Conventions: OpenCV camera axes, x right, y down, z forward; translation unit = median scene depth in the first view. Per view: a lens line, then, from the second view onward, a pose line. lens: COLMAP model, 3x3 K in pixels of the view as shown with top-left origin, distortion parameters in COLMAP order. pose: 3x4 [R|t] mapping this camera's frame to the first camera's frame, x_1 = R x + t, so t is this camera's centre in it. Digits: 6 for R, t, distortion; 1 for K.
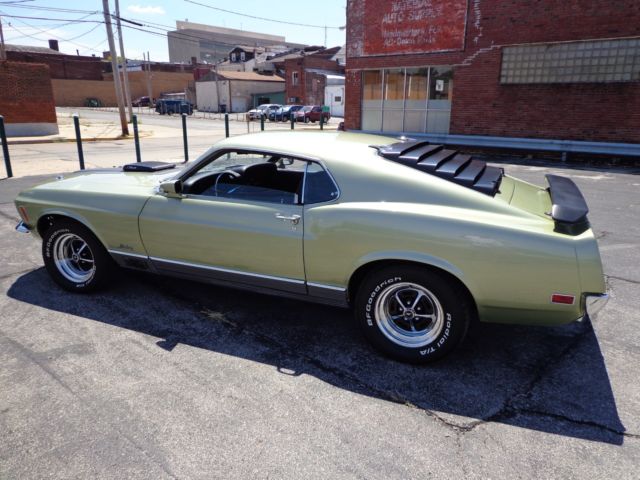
lens RADIAL K [[472.9, 0, 316.9], [0, 472.9, 239.8], [0, 0, 1]] dist [0.006189, -0.007688]
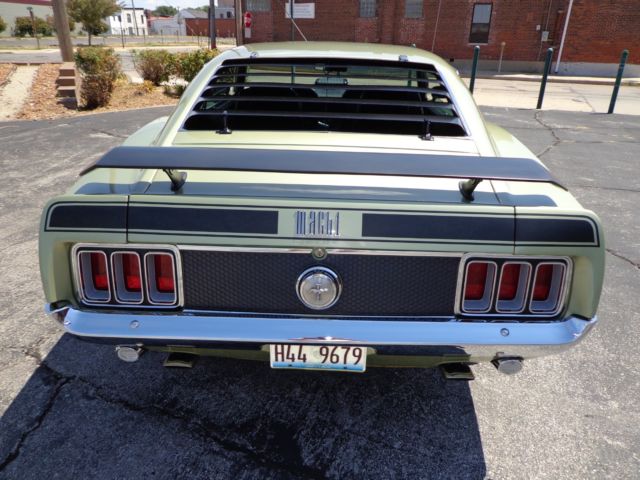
lens RADIAL K [[472.3, 0, 321.5], [0, 472.3, 238.6], [0, 0, 1]] dist [0.001853, 0.003971]
pose [[0.368978, 0.365531, -0.854542, 0.721389], [-0.276240, 0.921000, 0.274682, -0.125962], [0.887438, 0.134707, 0.440803, 0.624013]]
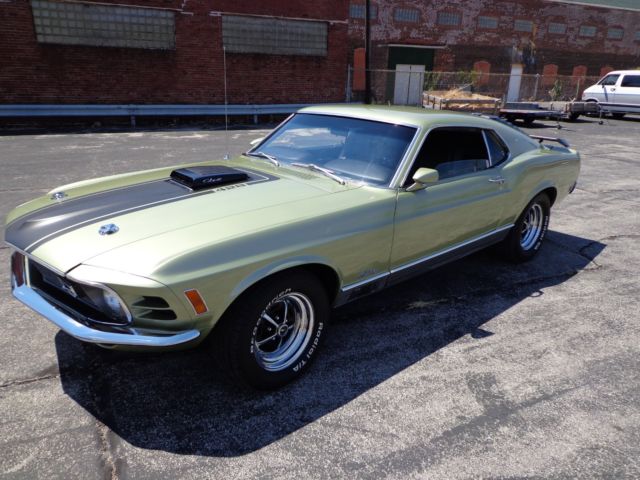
lens RADIAL K [[472.7, 0, 328.1], [0, 472.7, 241.4], [0, 0, 1]] dist [0.002469, 0.003691]
pose [[0.410877, -0.298809, 0.861332, -0.955429], [0.230446, 0.948123, 0.218989, -0.189771], [-0.882085, 0.108513, 0.458422, 0.629654]]
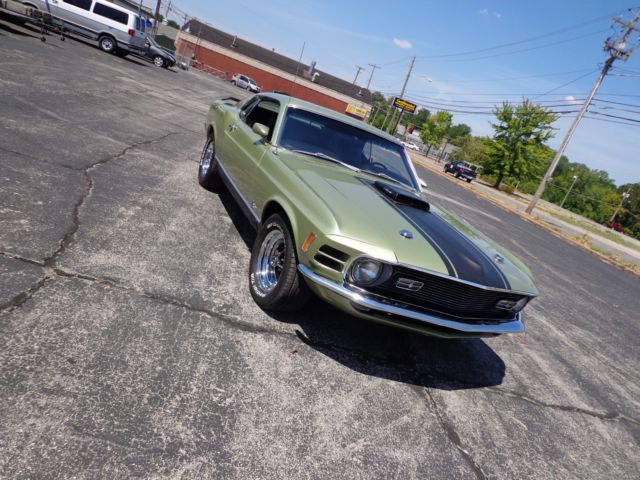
lens RADIAL K [[470.2, 0, 320.0], [0, 470.2, 240.0], [0, 0, 1]] dist [0.005201, 0.000186]
pose [[-0.664284, -0.440341, 0.604010, -0.844711], [-0.151609, 0.870637, 0.467981, -0.473831], [-0.731944, 0.219299, -0.645109, 1.775314]]
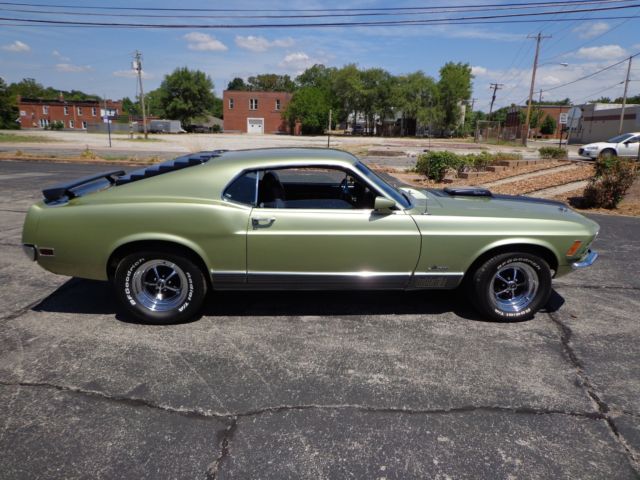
lens RADIAL K [[464.9, 0, 321.6], [0, 464.9, 249.0], [0, 0, 1]] dist [0.005168, -0.002528]
pose [[-0.889385, 0.092293, -0.447746, 0.416154], [-0.156905, 0.858291, 0.488587, -0.532218], [0.429390, 0.504796, -0.748870, 1.836964]]
